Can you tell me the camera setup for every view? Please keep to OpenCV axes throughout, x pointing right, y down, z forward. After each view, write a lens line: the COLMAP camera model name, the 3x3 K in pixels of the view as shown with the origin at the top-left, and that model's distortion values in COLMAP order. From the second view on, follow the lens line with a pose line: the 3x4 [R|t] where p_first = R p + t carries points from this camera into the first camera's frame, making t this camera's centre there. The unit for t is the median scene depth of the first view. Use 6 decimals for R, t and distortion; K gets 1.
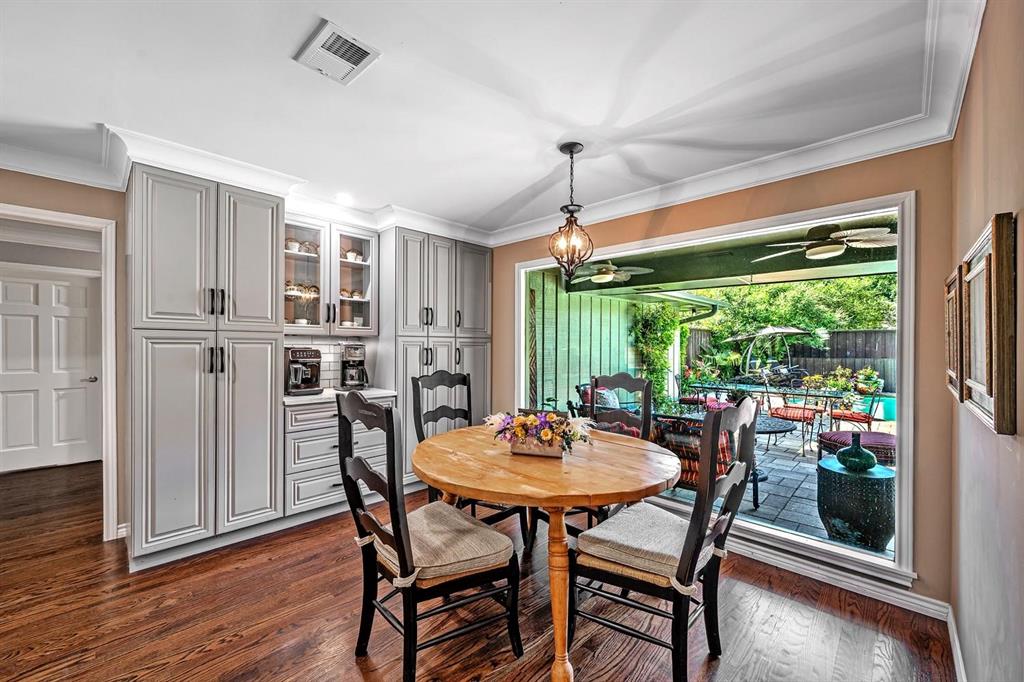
lens RADIAL K [[407.7, 0, 511.9], [0, 407.7, 346.8], [0, 0, 1]] dist [-0.001751, -0.000059]
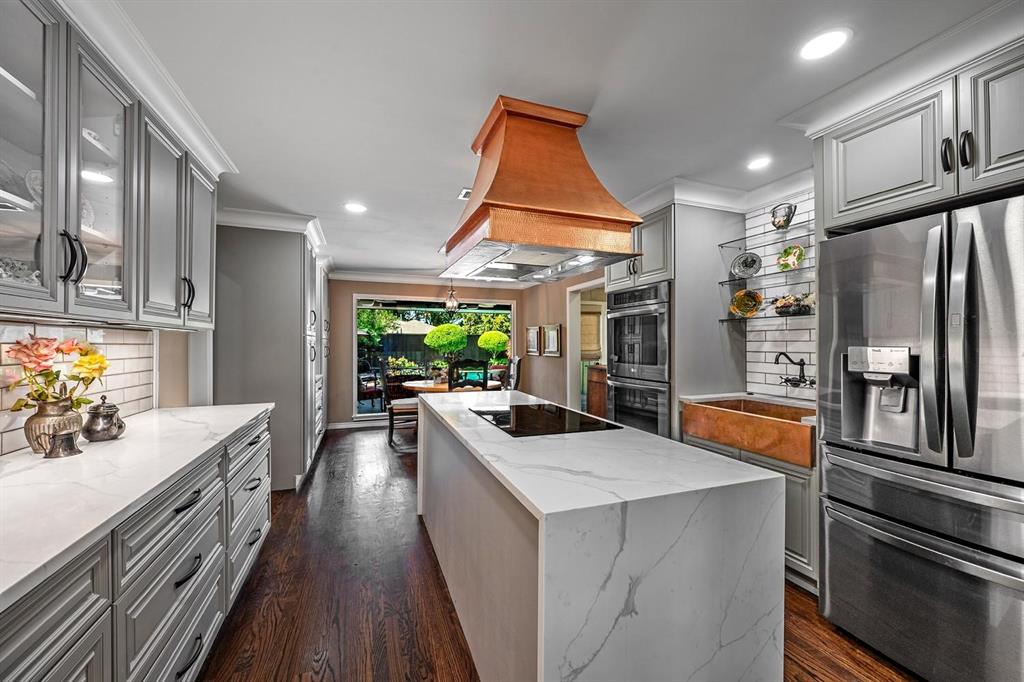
lens RADIAL K [[399.3, 0, 509.1], [0, 399.3, 341.6], [0, 0, 1]] dist [-0.002045, -0.000115]
pose [[0.431669, 0.002598, 0.902028, -1.389457], [0.004120, 0.999980, -0.004852, -0.003764], [-0.902023, 0.005811, 0.431650, -0.301924]]
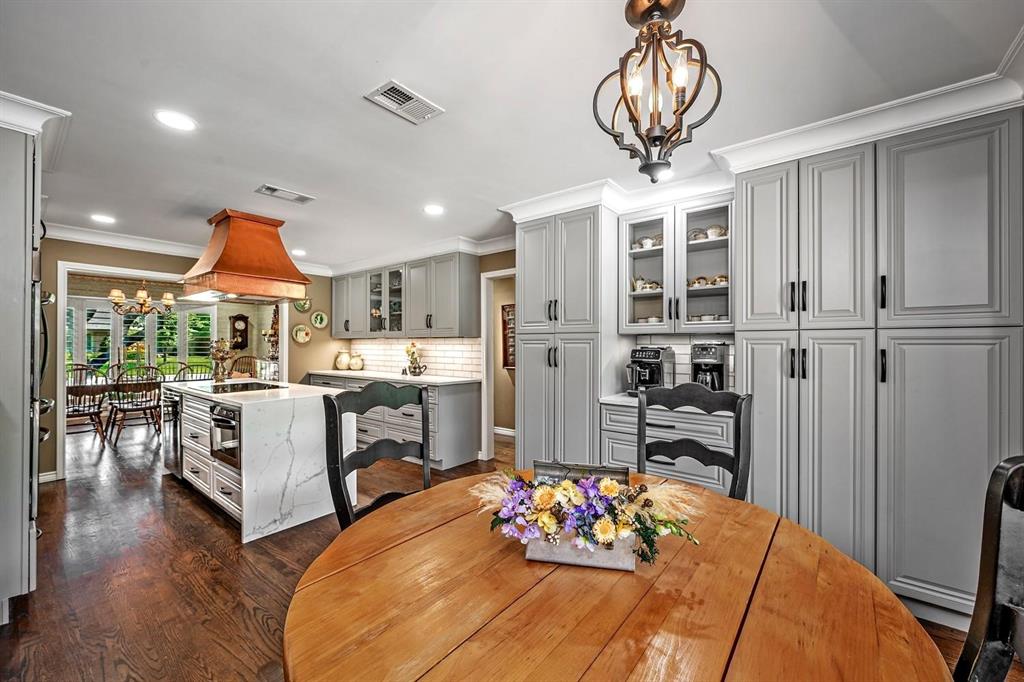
lens RADIAL K [[396.8, 0, 513.3], [0, 396.8, 343.3], [0, 0, 1]] dist [-0.002077, -0.000125]
pose [[0.106887, -0.008065, -0.994238, 0.366467], [-0.004142, 0.999955, -0.008557, 0.001959], [0.994263, 0.005032, 0.106849, 0.571258]]
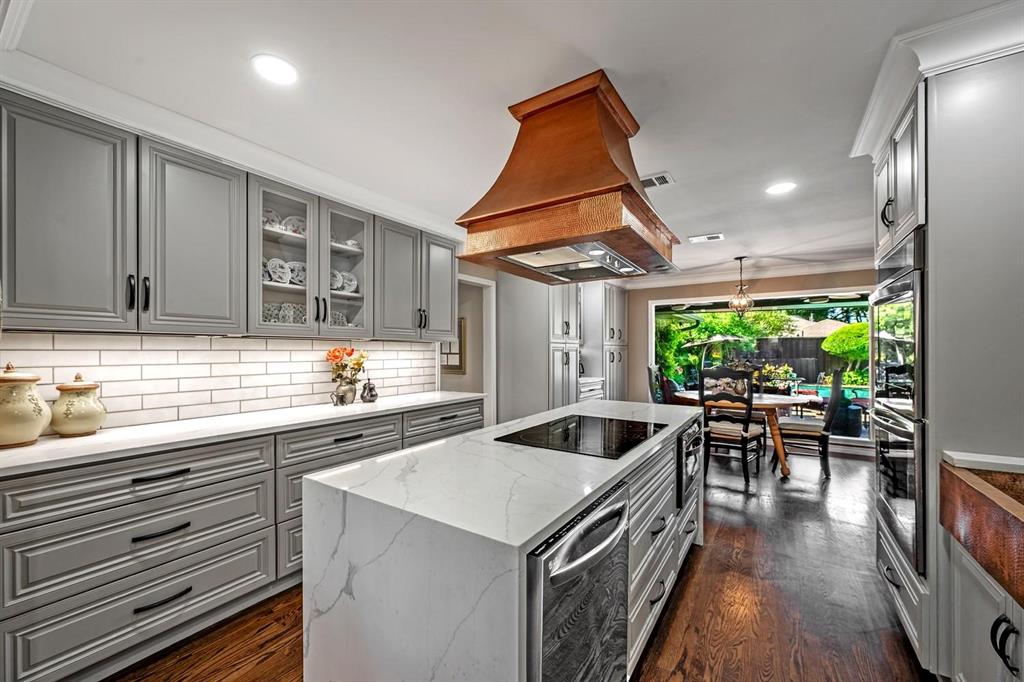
lens RADIAL K [[401.5, 0, 512.1], [0, 401.5, 348.8], [0, 0, 1]] dist [0.000088, -0.000228]
pose [[0.983445, -0.004853, 0.181144, -1.001676], [0.006238, 0.999956, -0.007077, -0.001041], [-0.181101, 0.008090, 0.983431, -0.610059]]
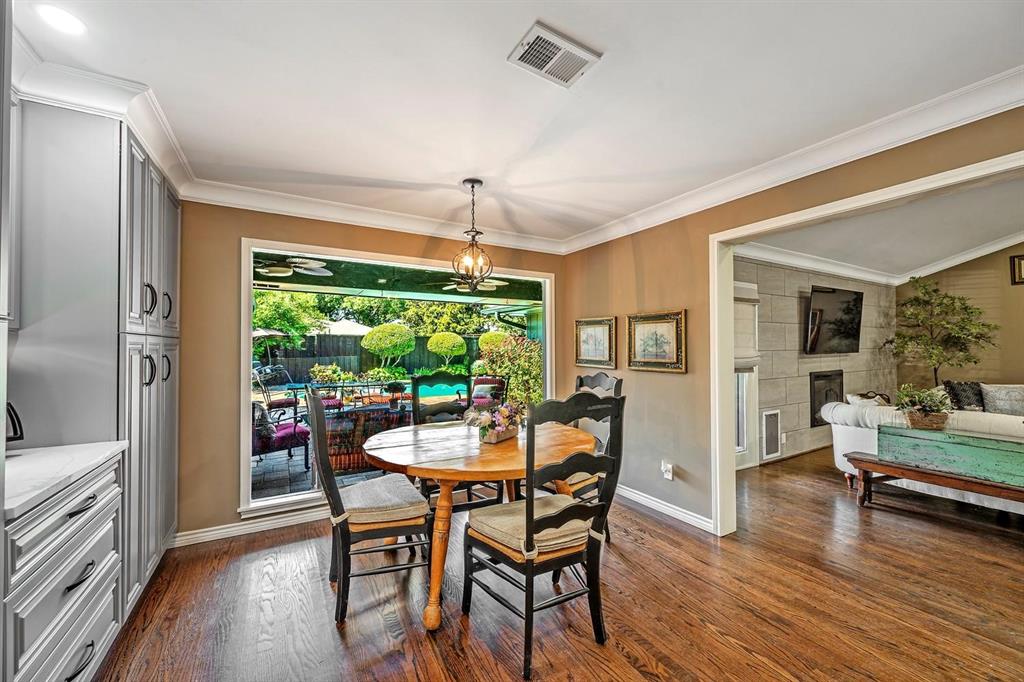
lens RADIAL K [[396.8, 0, 513.3], [0, 396.8, 343.3], [0, 0, 1]] dist [-0.002077, -0.000125]
pose [[0.265769, 0.006534, 0.964015, -0.655578], [0.004607, 0.999957, -0.008048, -0.005582], [-0.964026, 0.006580, 0.265728, 0.406968]]
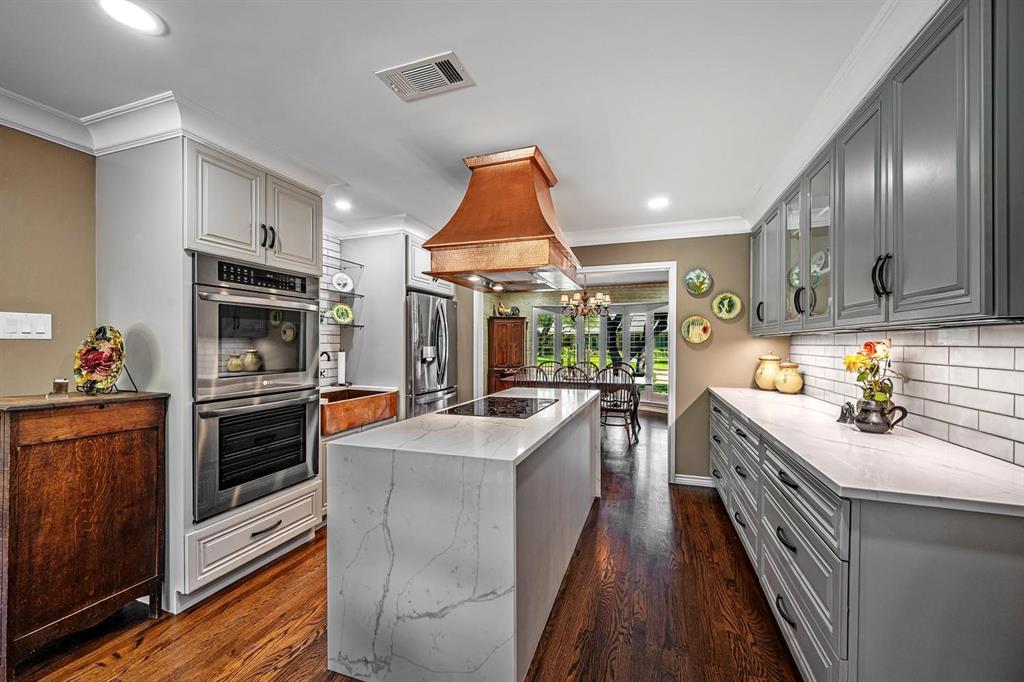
lens RADIAL K [[401.5, 0, 512.1], [0, 401.5, 348.8], [0, 0, 1]] dist [0.000088, -0.000228]
pose [[-0.907212, 0.000322, -0.420674, -0.473736], [-0.005475, 0.999906, 0.012572, -0.006204], [0.420638, 0.013709, -0.907125, 0.662172]]
